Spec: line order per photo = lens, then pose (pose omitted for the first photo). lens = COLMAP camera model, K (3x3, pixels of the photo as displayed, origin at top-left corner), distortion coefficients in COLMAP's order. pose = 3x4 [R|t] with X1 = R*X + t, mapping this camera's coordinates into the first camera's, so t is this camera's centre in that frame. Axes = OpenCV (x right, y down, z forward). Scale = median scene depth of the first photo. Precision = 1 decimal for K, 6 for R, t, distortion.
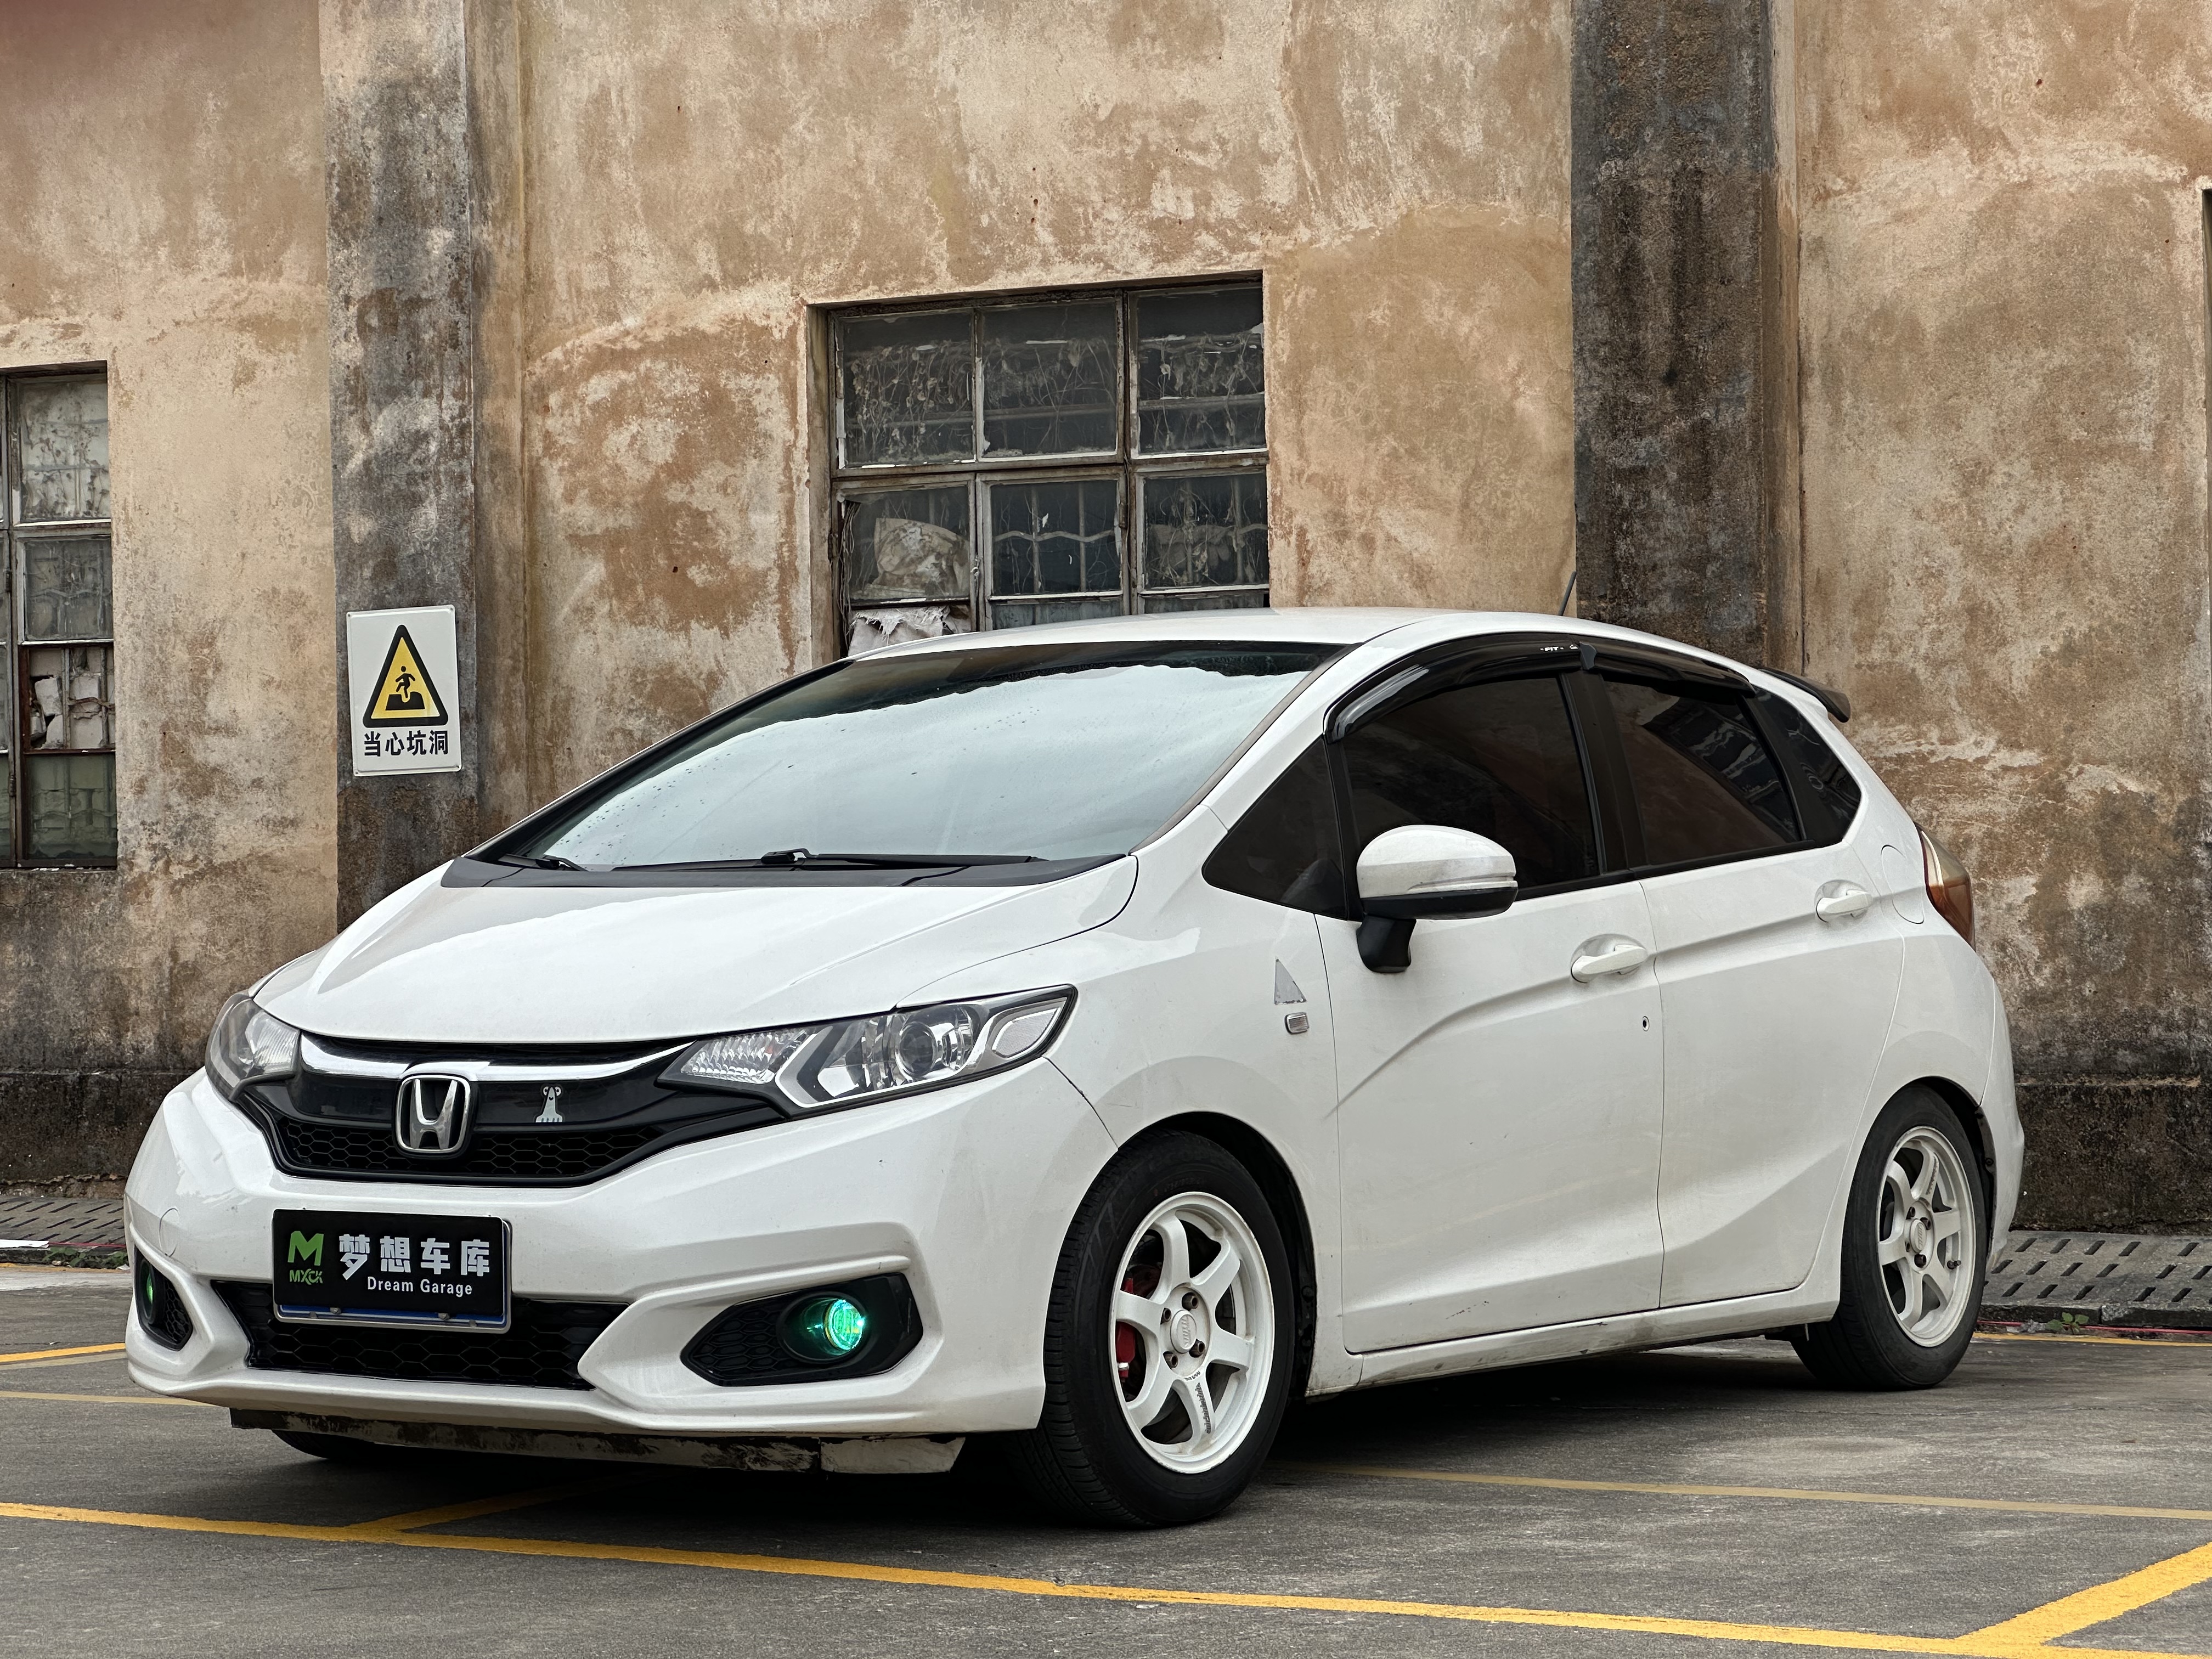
lens RADIAL K [[4894.4, 0, 1096.4], [0, 4894.4, 758.5], [0, 0, 1]] dist [0.202539, 0.000000]
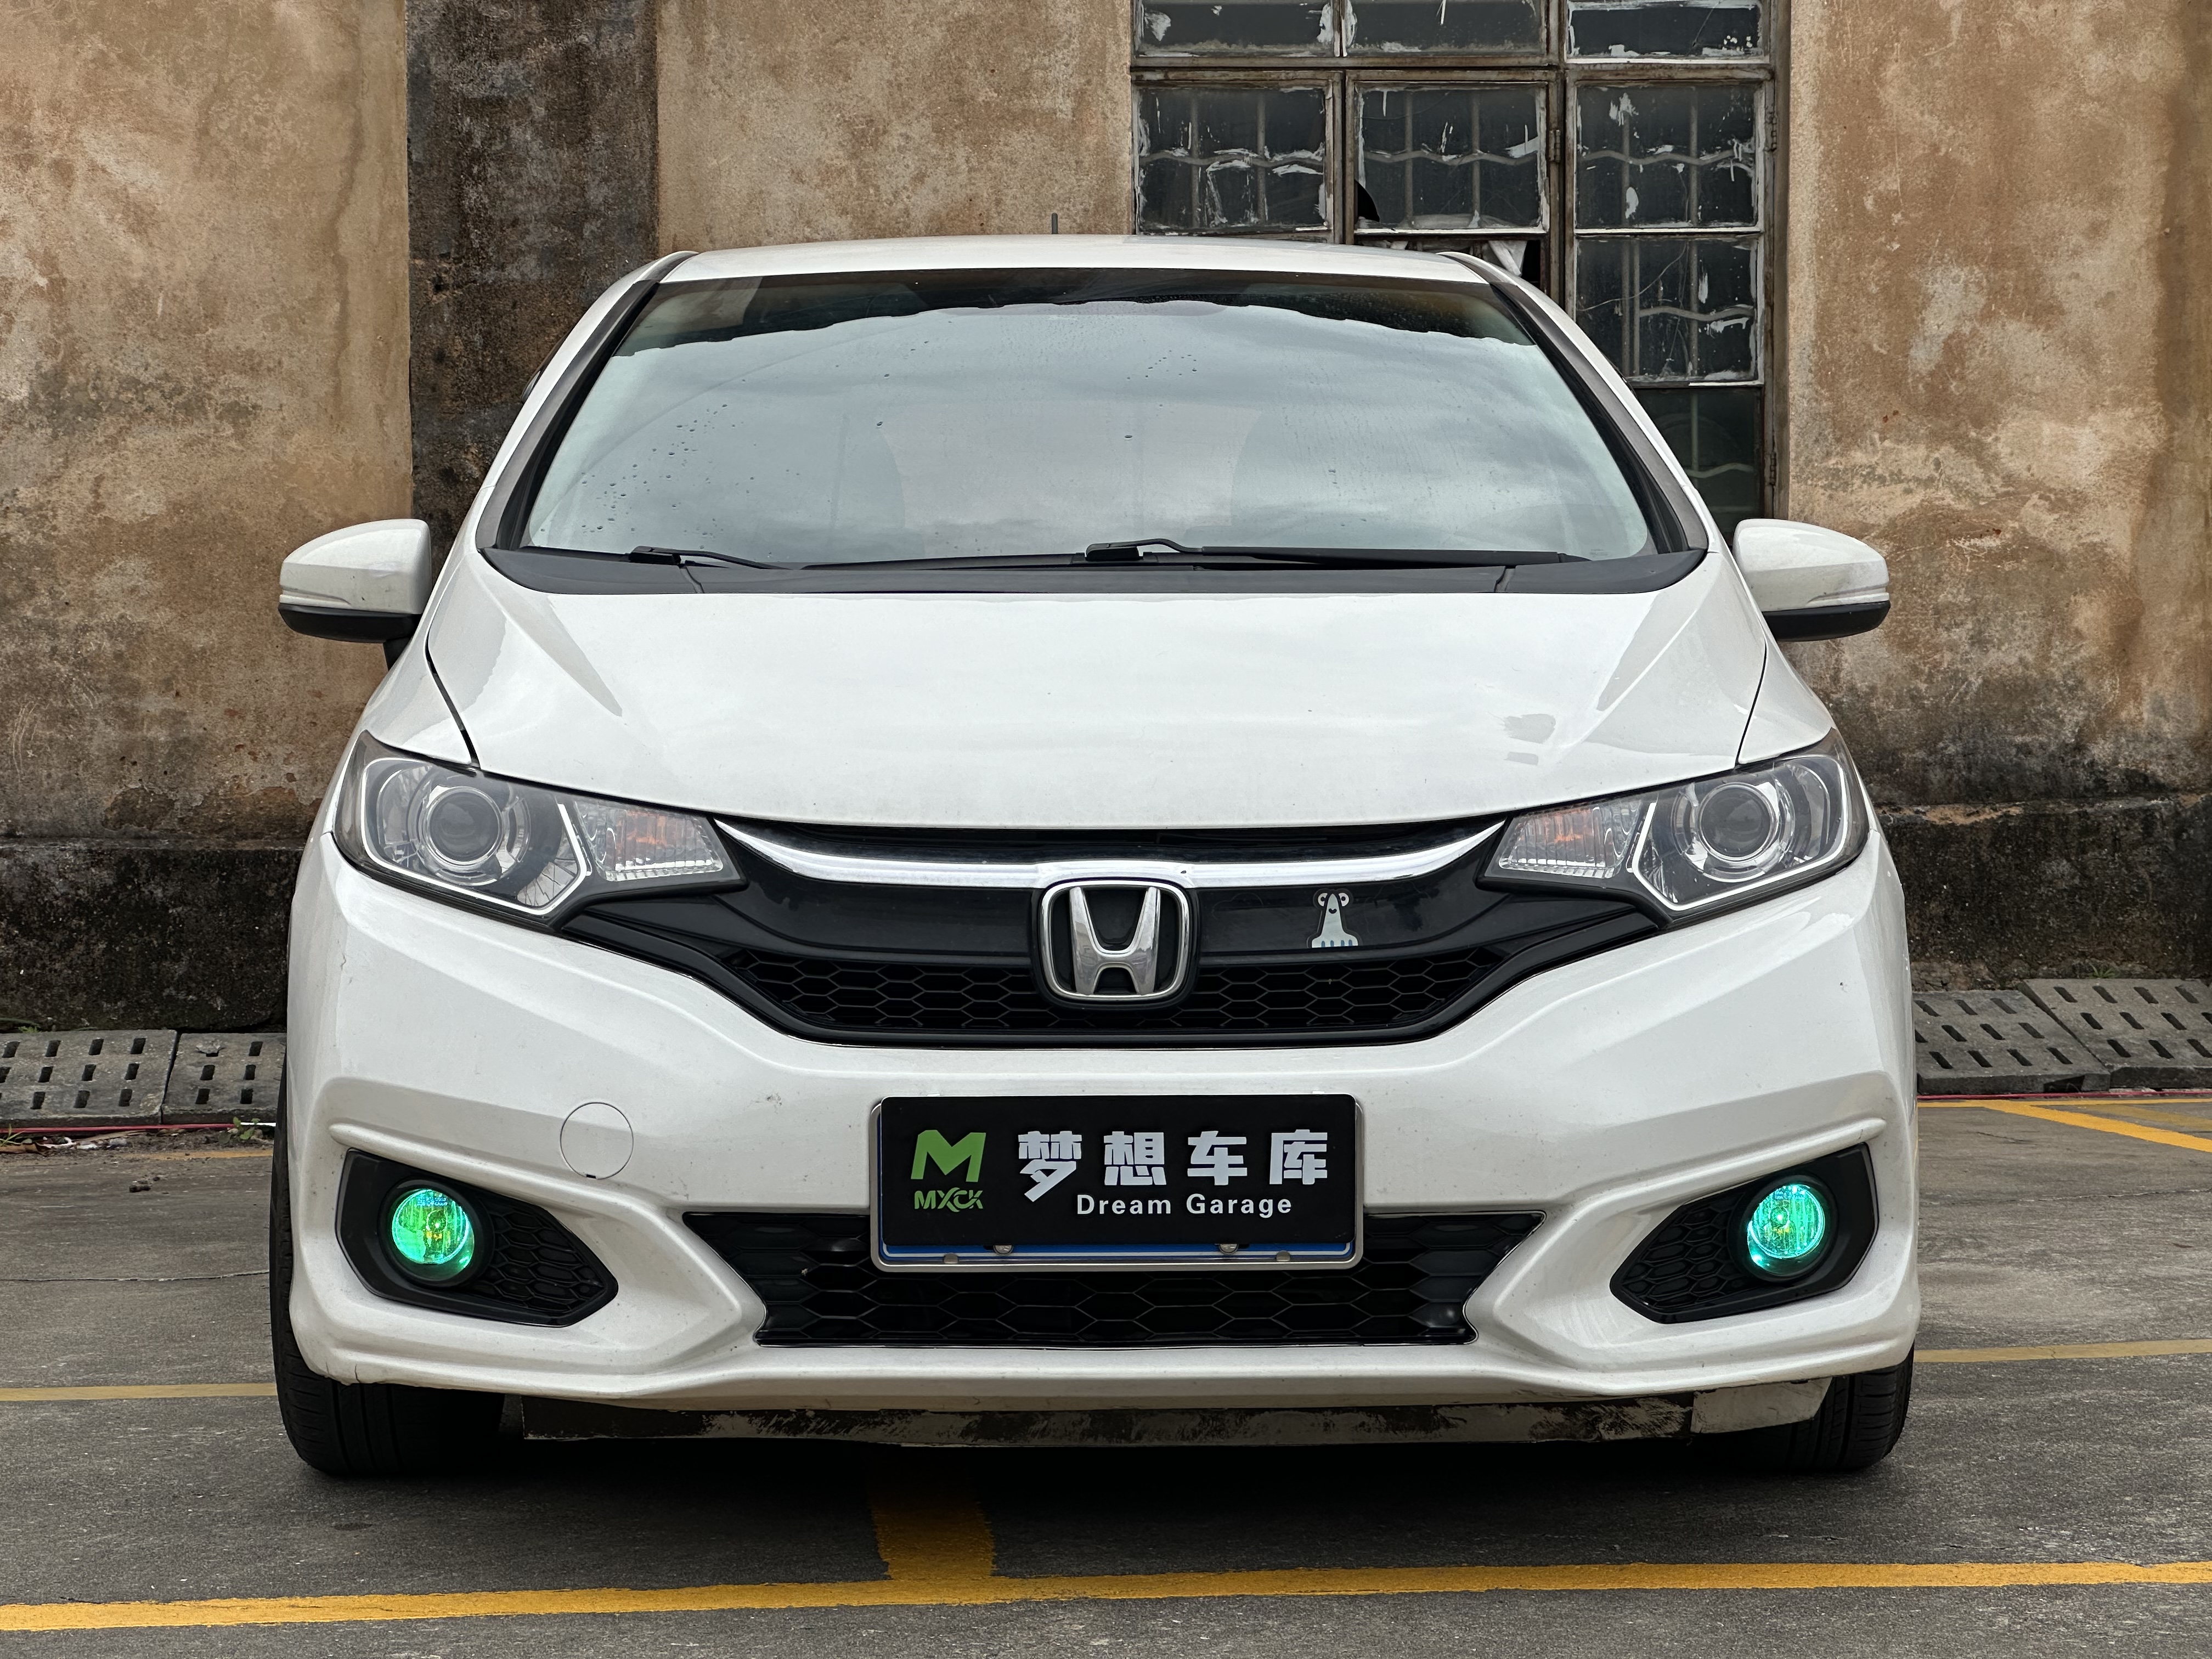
lens RADIAL K [[4894.4, 0, 1088.7], [0, 4894.4, 787.8], [0, 0, 1]] dist [0.202539, 0.000000]
pose [[0.806160, -0.018432, 0.591410, -0.281225], [-0.015937, 0.998476, 0.052842, 0.009848], [-0.591483, -0.052024, 0.804638, 0.261623]]
